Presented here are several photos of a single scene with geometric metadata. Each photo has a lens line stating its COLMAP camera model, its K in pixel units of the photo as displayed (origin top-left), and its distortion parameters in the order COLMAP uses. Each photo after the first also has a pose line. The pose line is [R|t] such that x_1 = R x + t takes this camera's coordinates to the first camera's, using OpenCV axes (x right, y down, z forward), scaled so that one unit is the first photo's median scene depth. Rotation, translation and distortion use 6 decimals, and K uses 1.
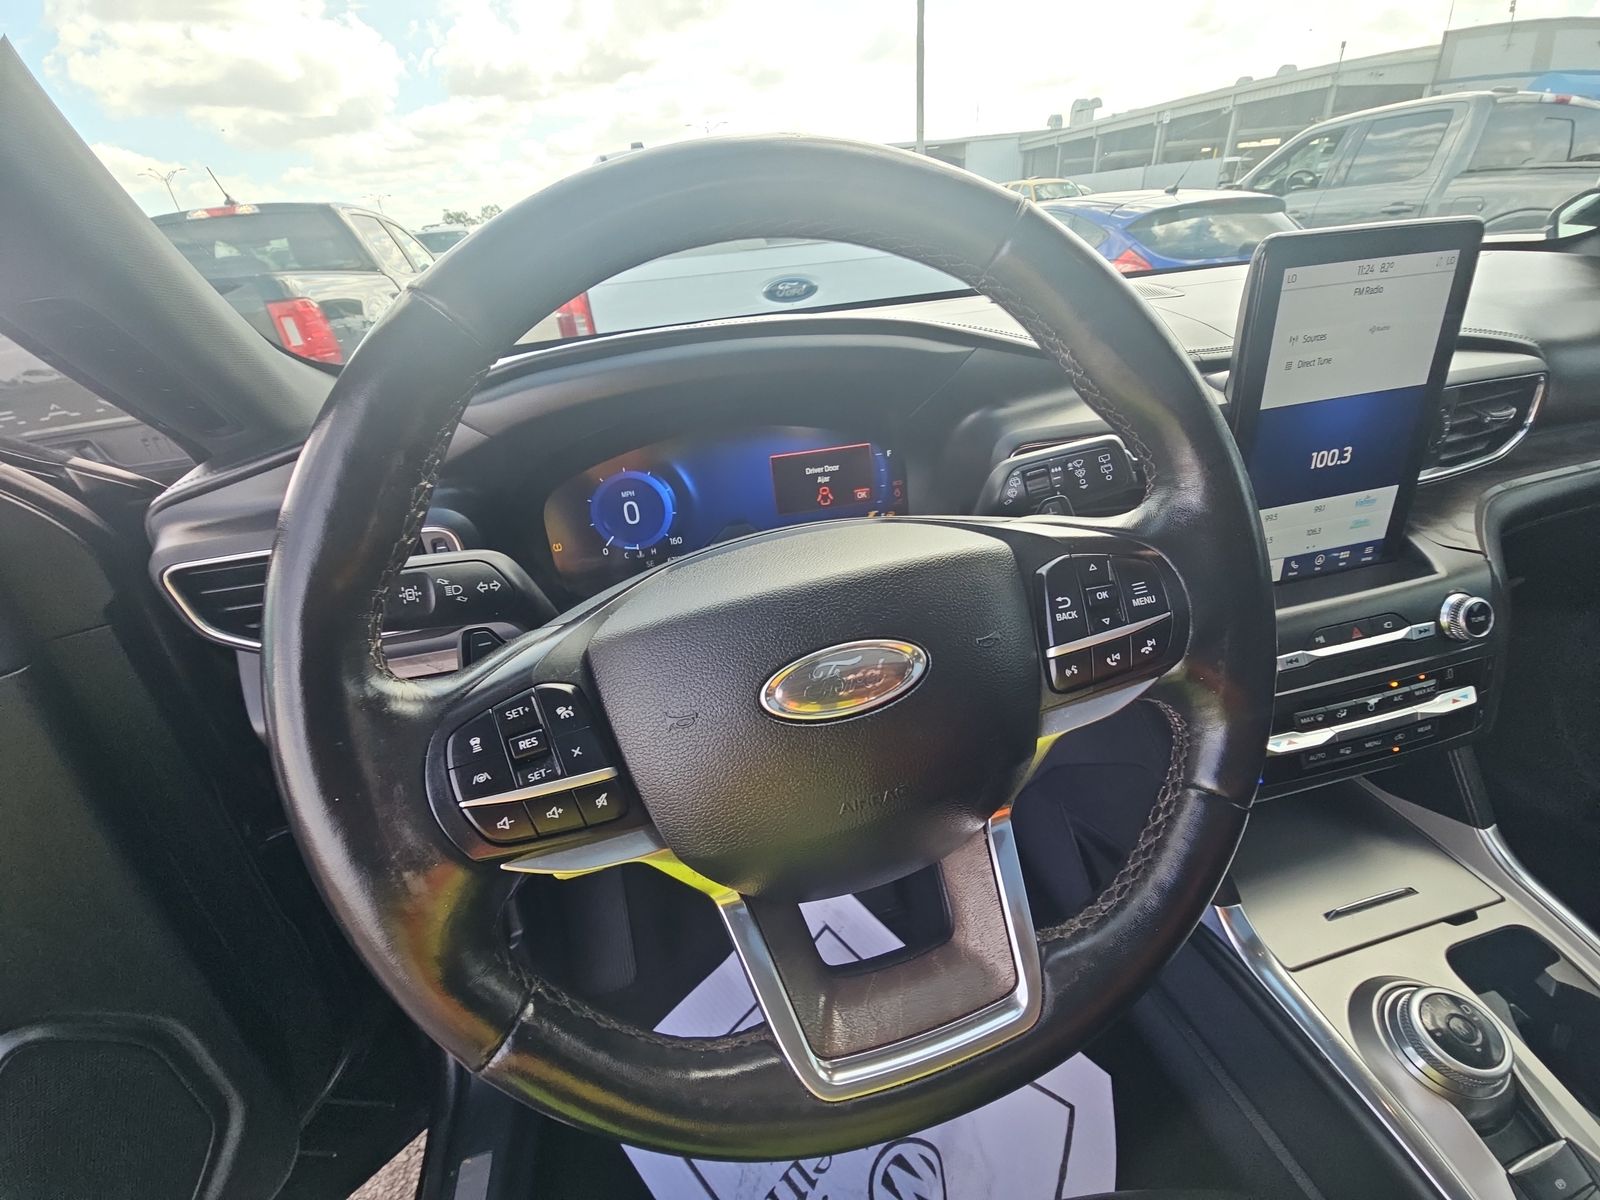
lens RADIAL K [[597.2, 0, 919.4], [0, 597.2, 635.1], [0, 0, 1]] dist [0.013542, -0.009863]
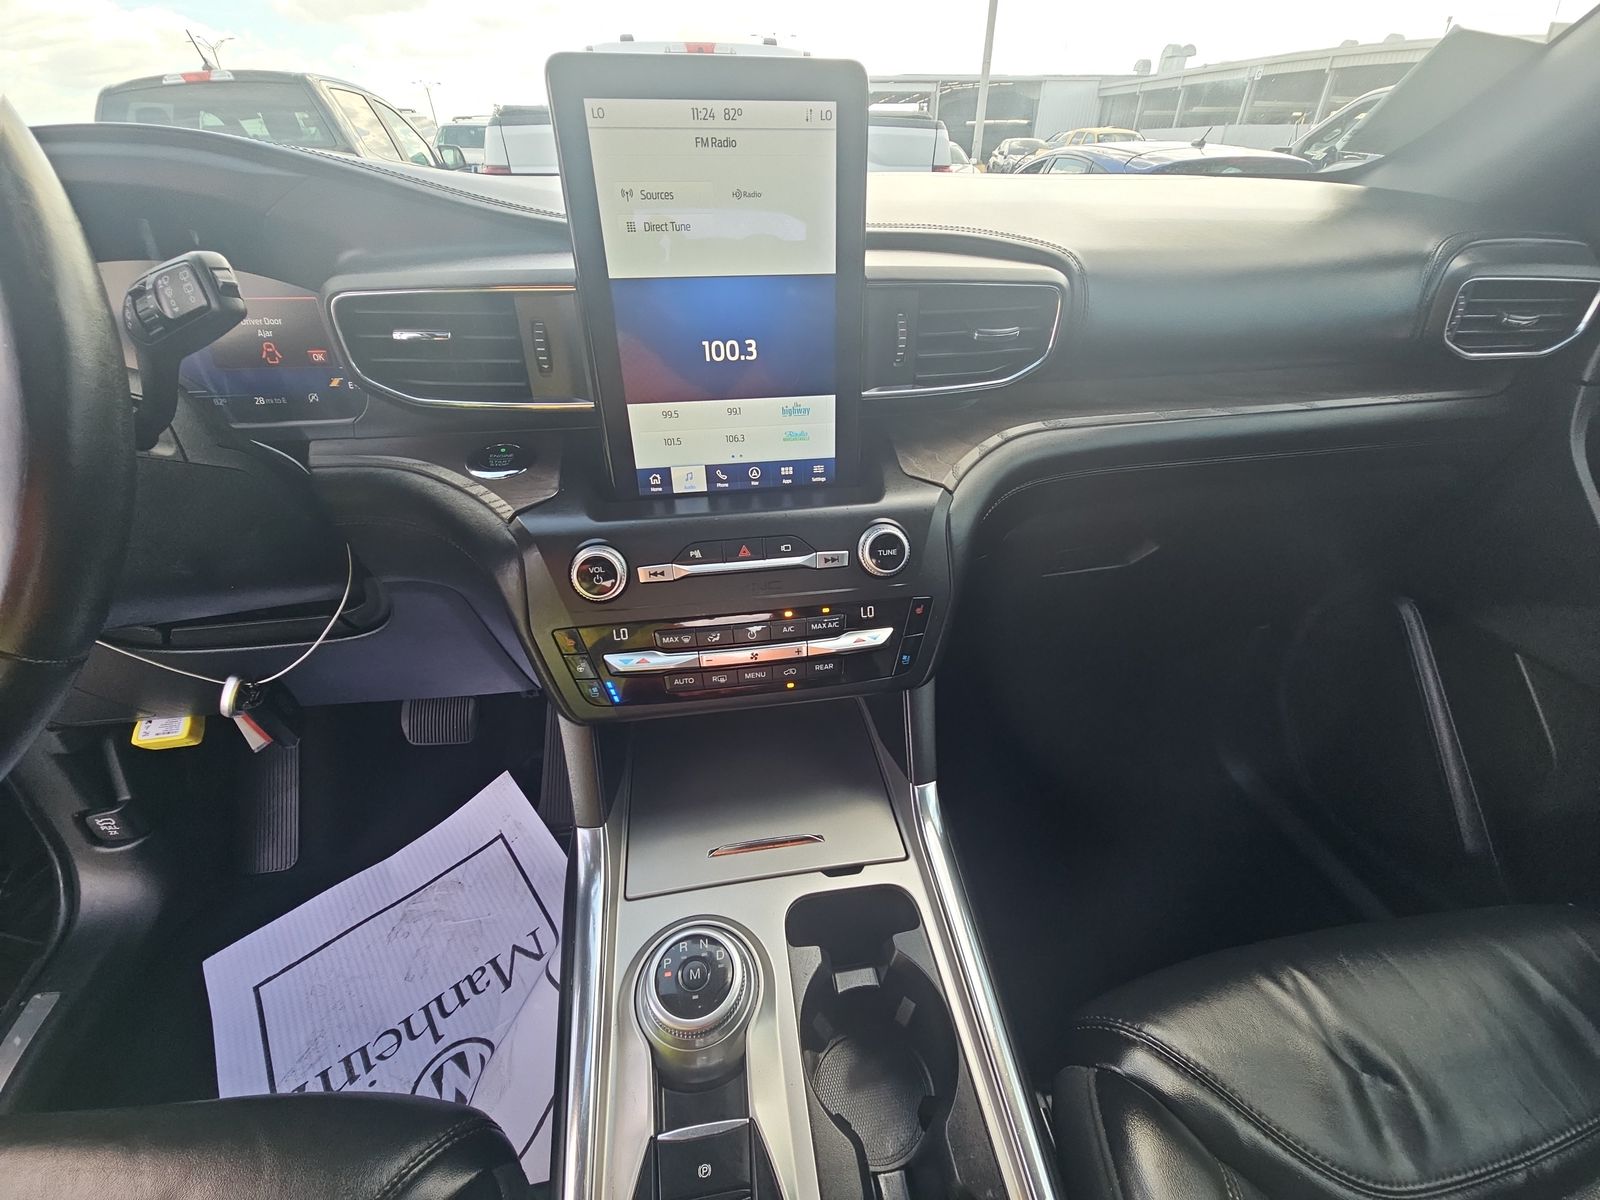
lens RADIAL K [[597.2, 0, 919.4], [0, 597.2, 635.1], [0, 0, 1]] dist [0.013542, -0.009863]
pose [[0.994149, 0.107321, -0.012226, 0.989678], [-0.106268, 0.992060, 0.067262, 0.031002], [0.019347, -0.065569, 0.997660, 0.092032]]
